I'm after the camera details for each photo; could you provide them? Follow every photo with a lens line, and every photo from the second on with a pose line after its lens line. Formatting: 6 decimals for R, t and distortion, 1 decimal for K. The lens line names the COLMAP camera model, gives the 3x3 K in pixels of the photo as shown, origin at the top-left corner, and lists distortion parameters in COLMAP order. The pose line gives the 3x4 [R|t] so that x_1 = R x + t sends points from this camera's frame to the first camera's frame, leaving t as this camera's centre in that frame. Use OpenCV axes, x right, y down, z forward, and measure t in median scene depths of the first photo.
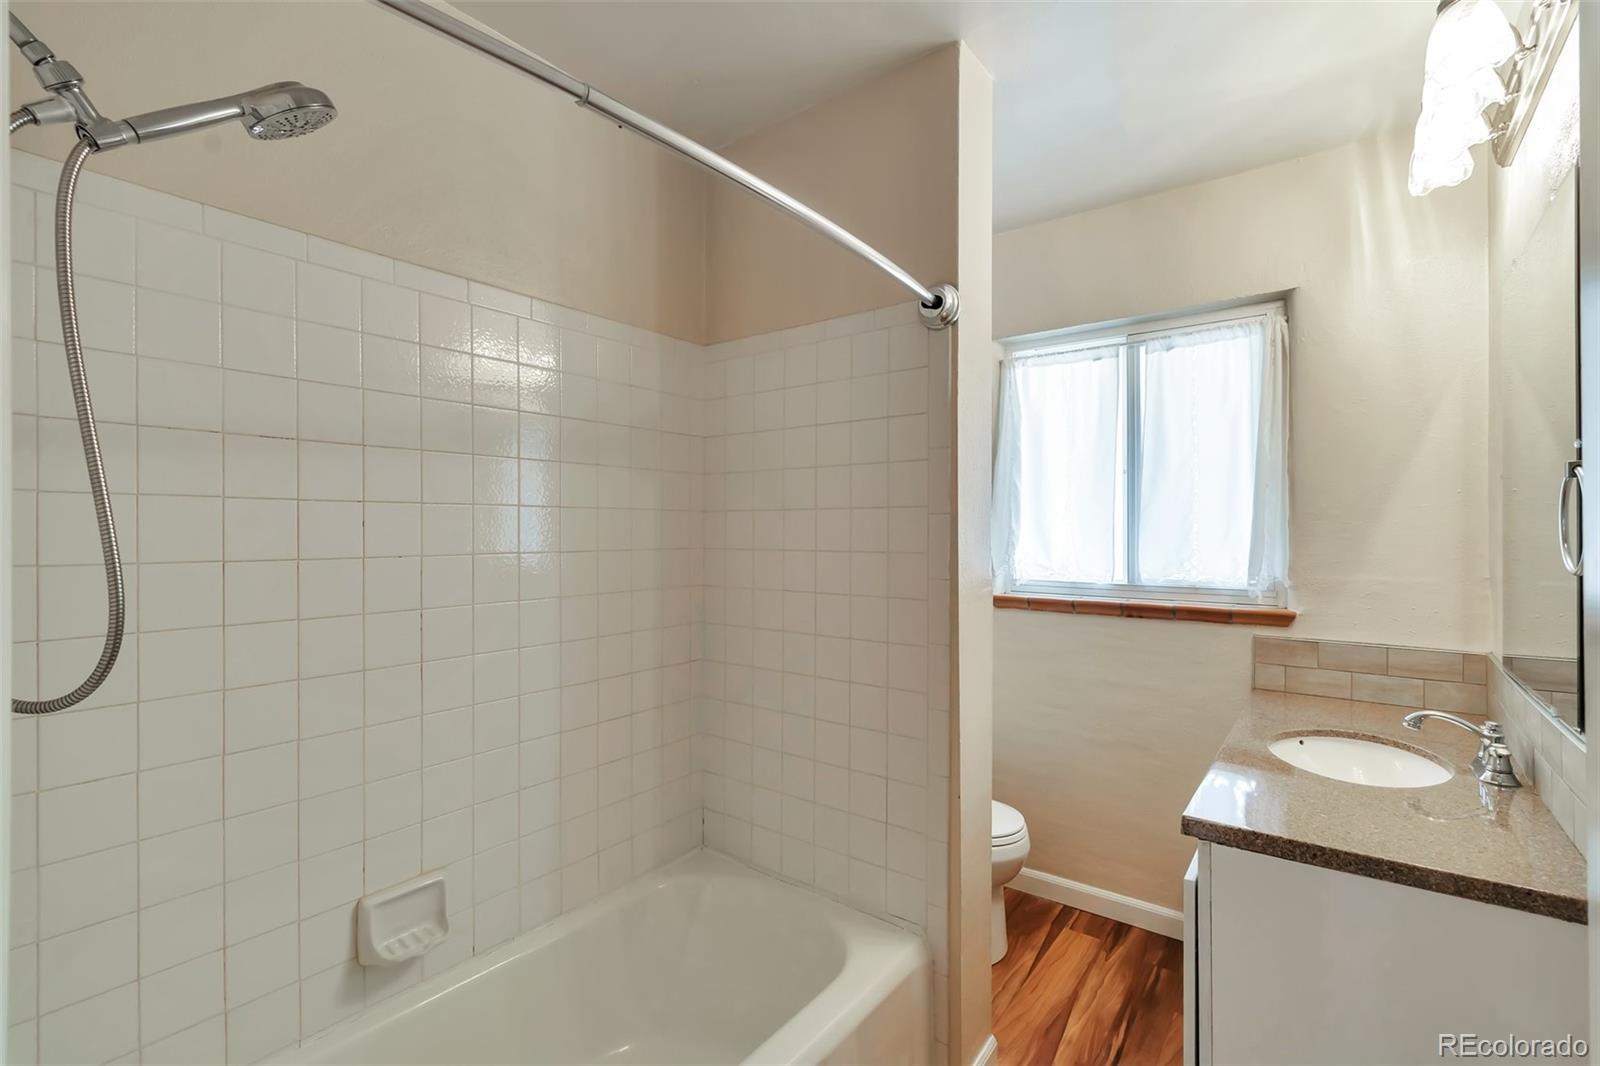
lens RADIAL K [[717.3, 0, 801.0], [0, 717.3, 529.9], [0, 0, 1]] dist [0.000945, -0.000121]
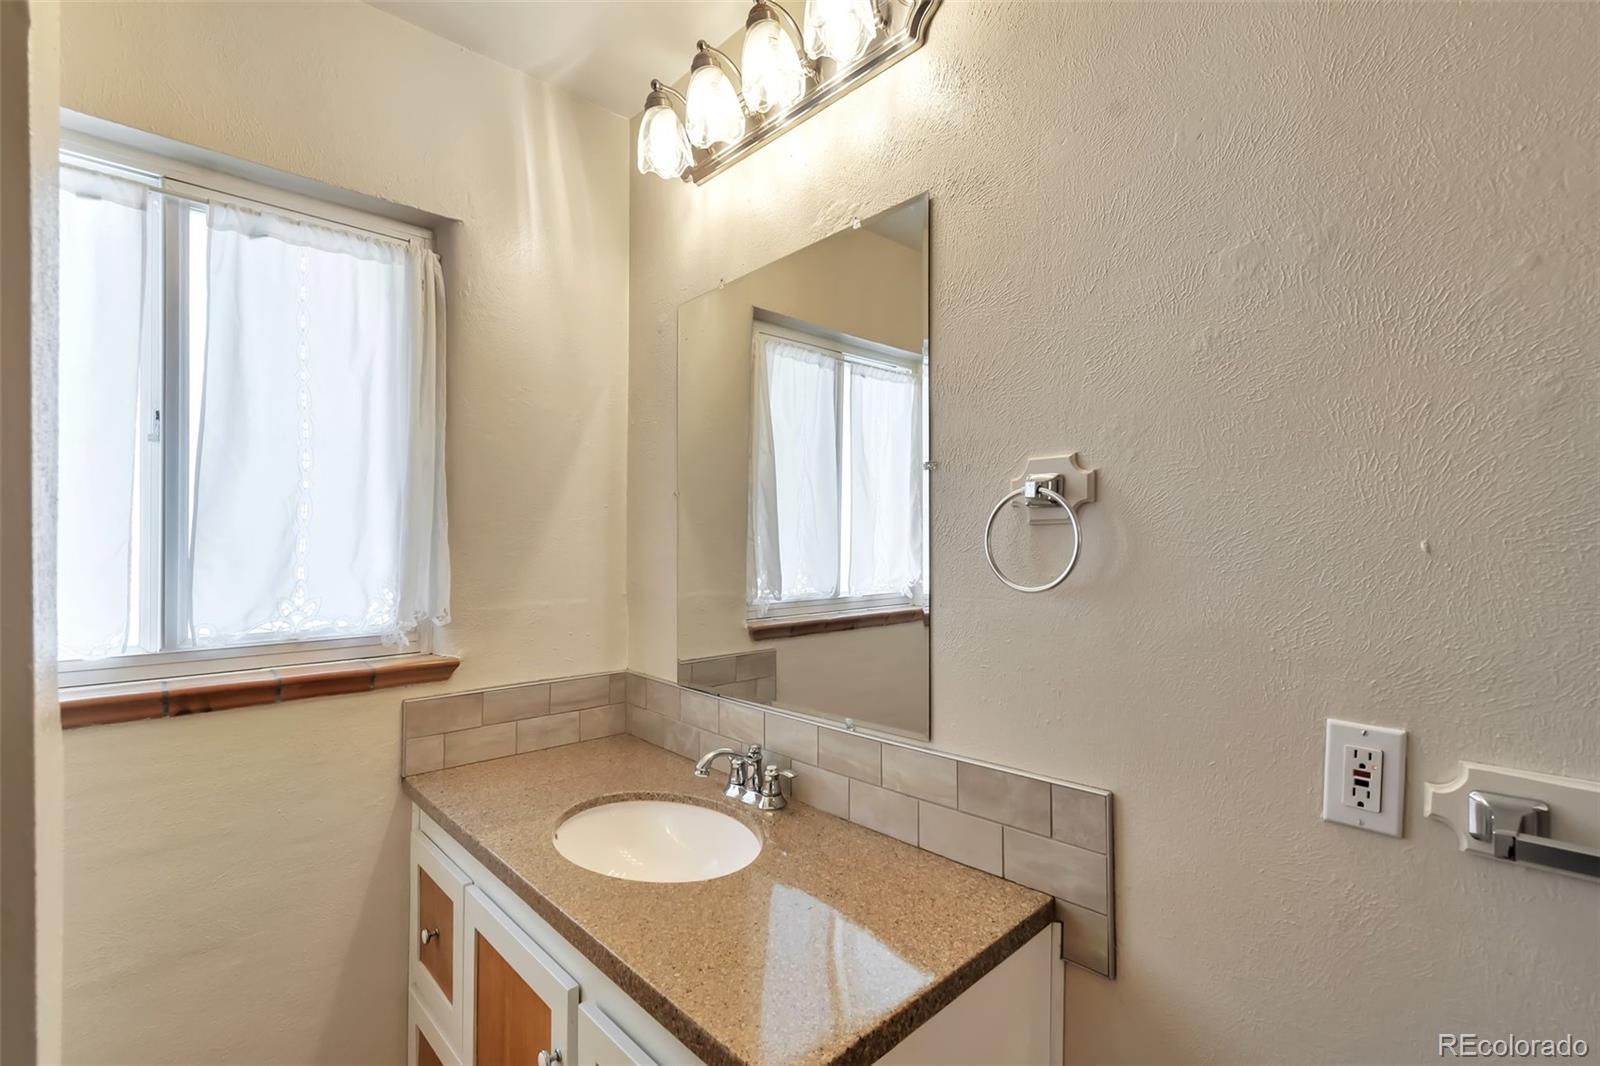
lens RADIAL K [[717.3, 0, 798.0], [0, 717.3, 545.8], [0, 0, 1]] dist [0.000945, -0.000121]
pose [[0.154240, -0.006190, 0.988014, 0.009075], [0.003216, 0.999978, 0.005763, -0.004384], [-0.988028, 0.002288, 0.154257, 0.514336]]
